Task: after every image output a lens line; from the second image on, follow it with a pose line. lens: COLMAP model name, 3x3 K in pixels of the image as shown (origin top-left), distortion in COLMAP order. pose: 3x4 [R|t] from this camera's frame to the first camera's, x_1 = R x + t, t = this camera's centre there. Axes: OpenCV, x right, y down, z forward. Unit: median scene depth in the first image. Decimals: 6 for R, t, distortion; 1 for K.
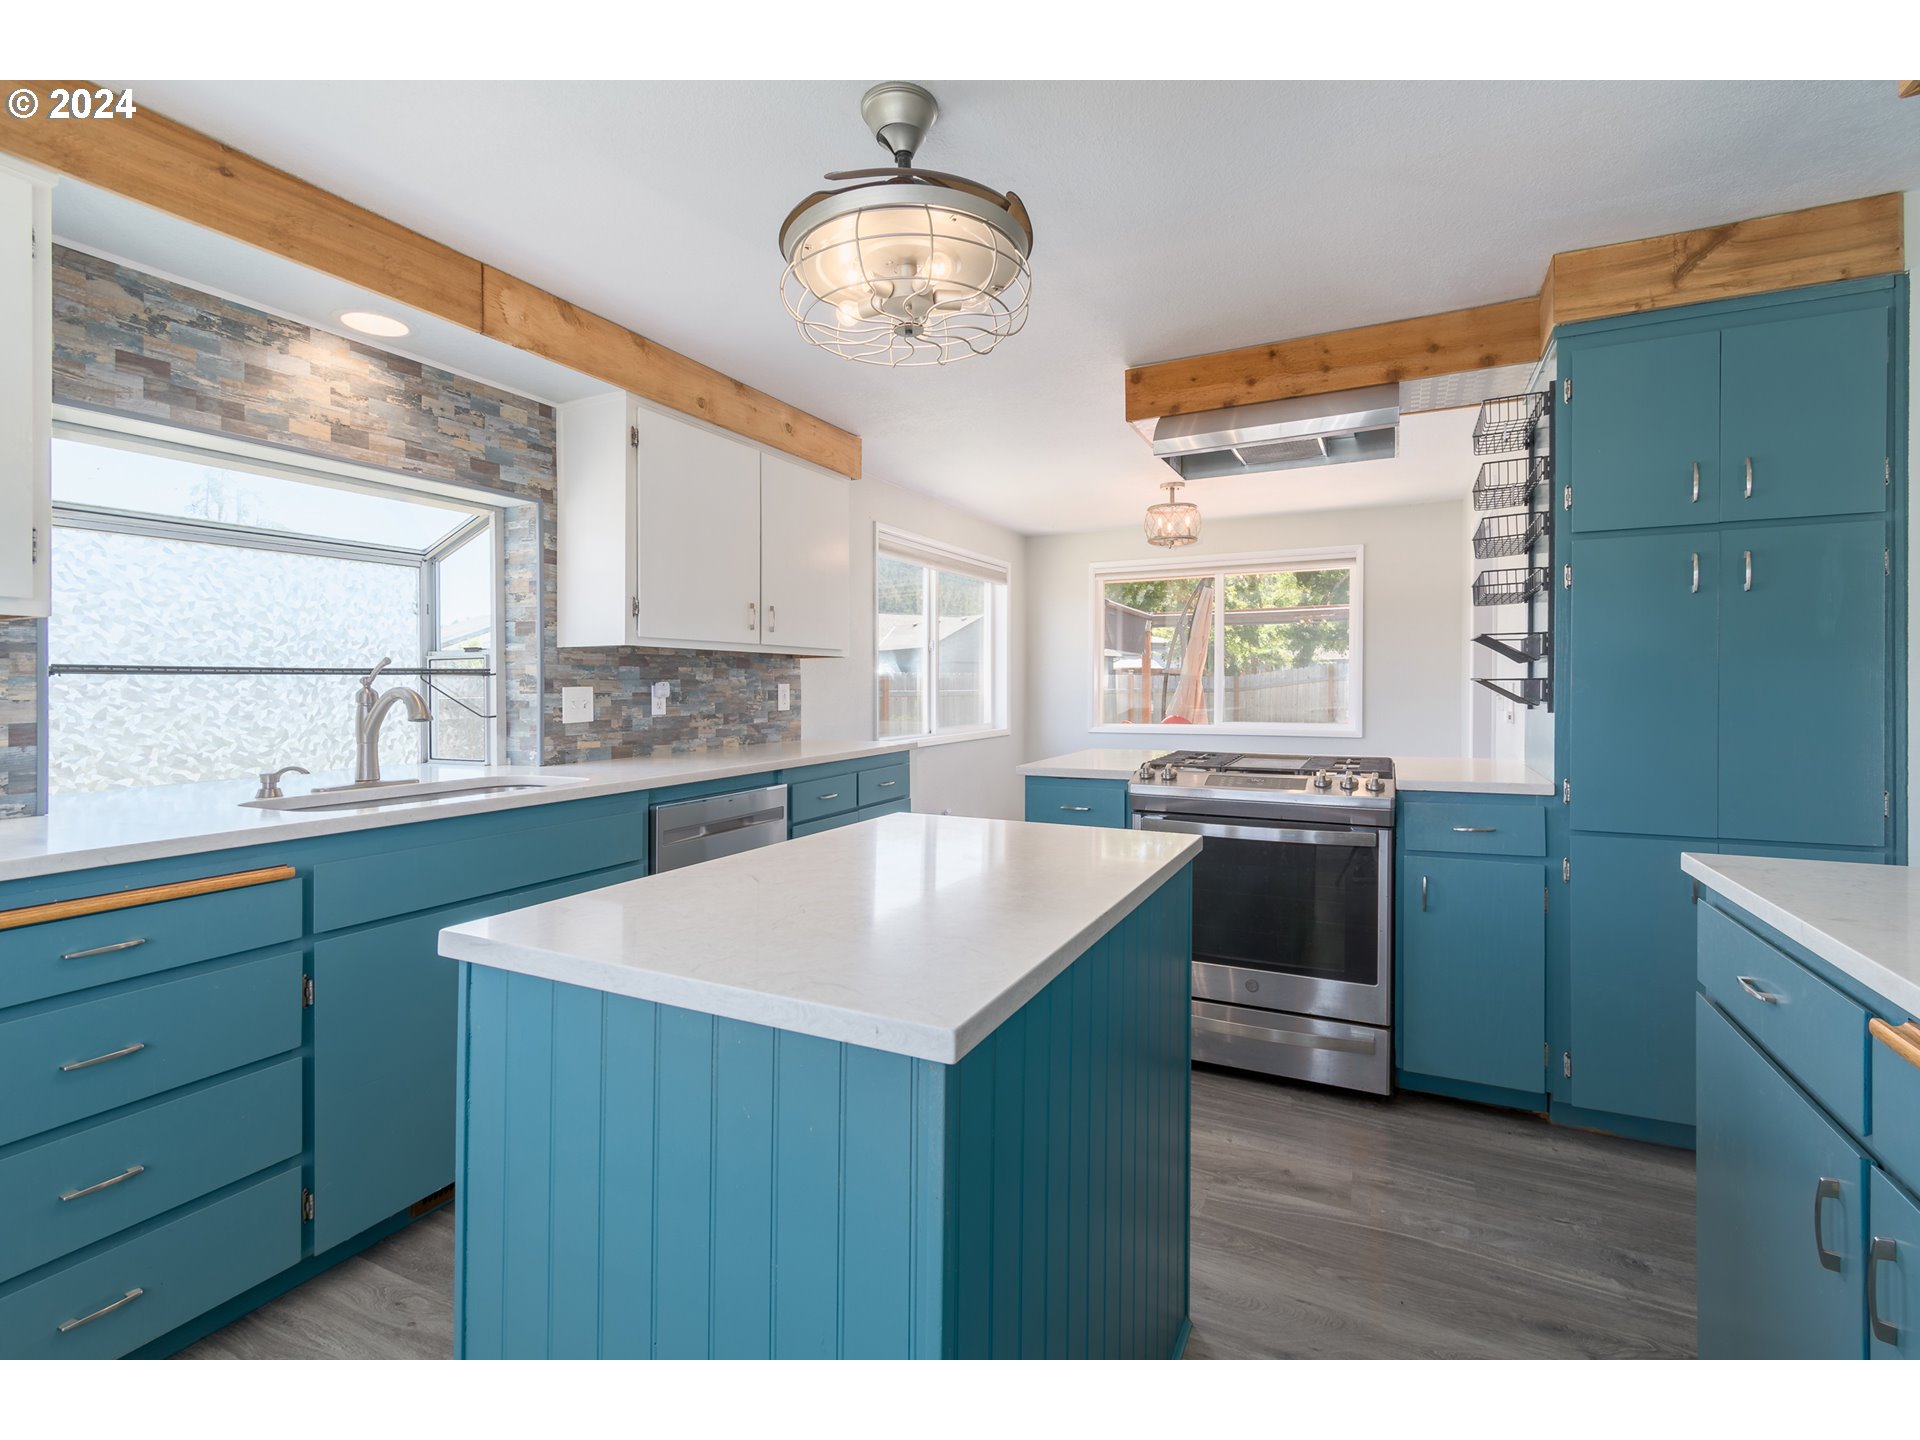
lens RADIAL K [[886.8, 0, 936.0], [0, 886.8, 692.6], [0, 0, 1]] dist [-0.002902, -0.000884]
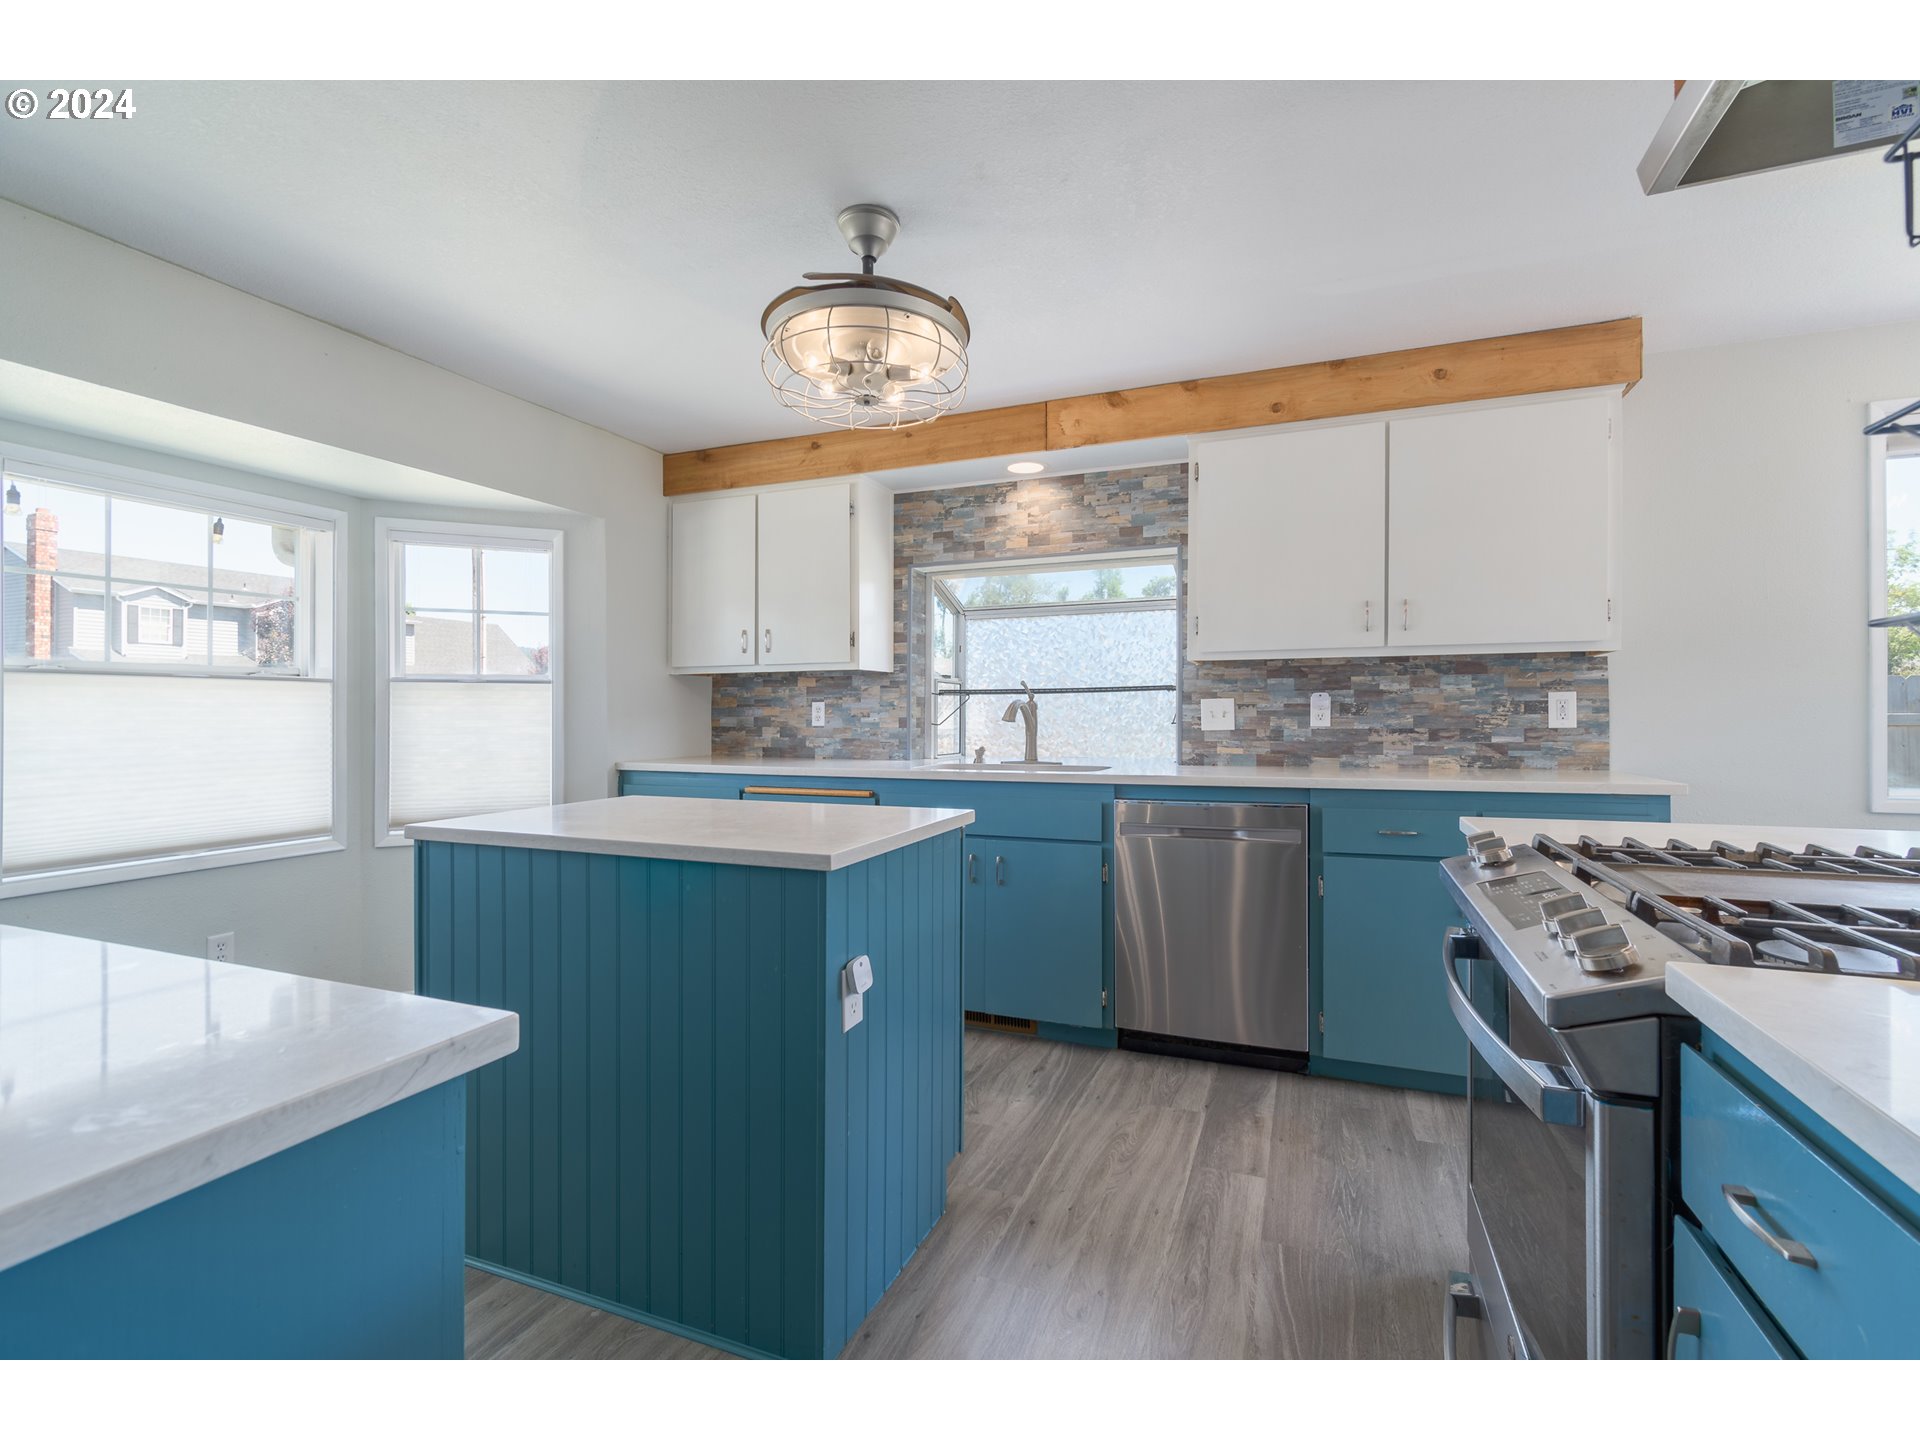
lens RADIAL K [[868.0, 0, 970.7], [0, 868.0, 715.1], [0, 0, 1]] dist [0.000052, 0.000068]
pose [[0.091868, 0.003735, -0.995764, 0.696454], [-0.003648, 0.999988, 0.003414, 0.012219], [0.995765, 0.003318, 0.091880, 0.602565]]
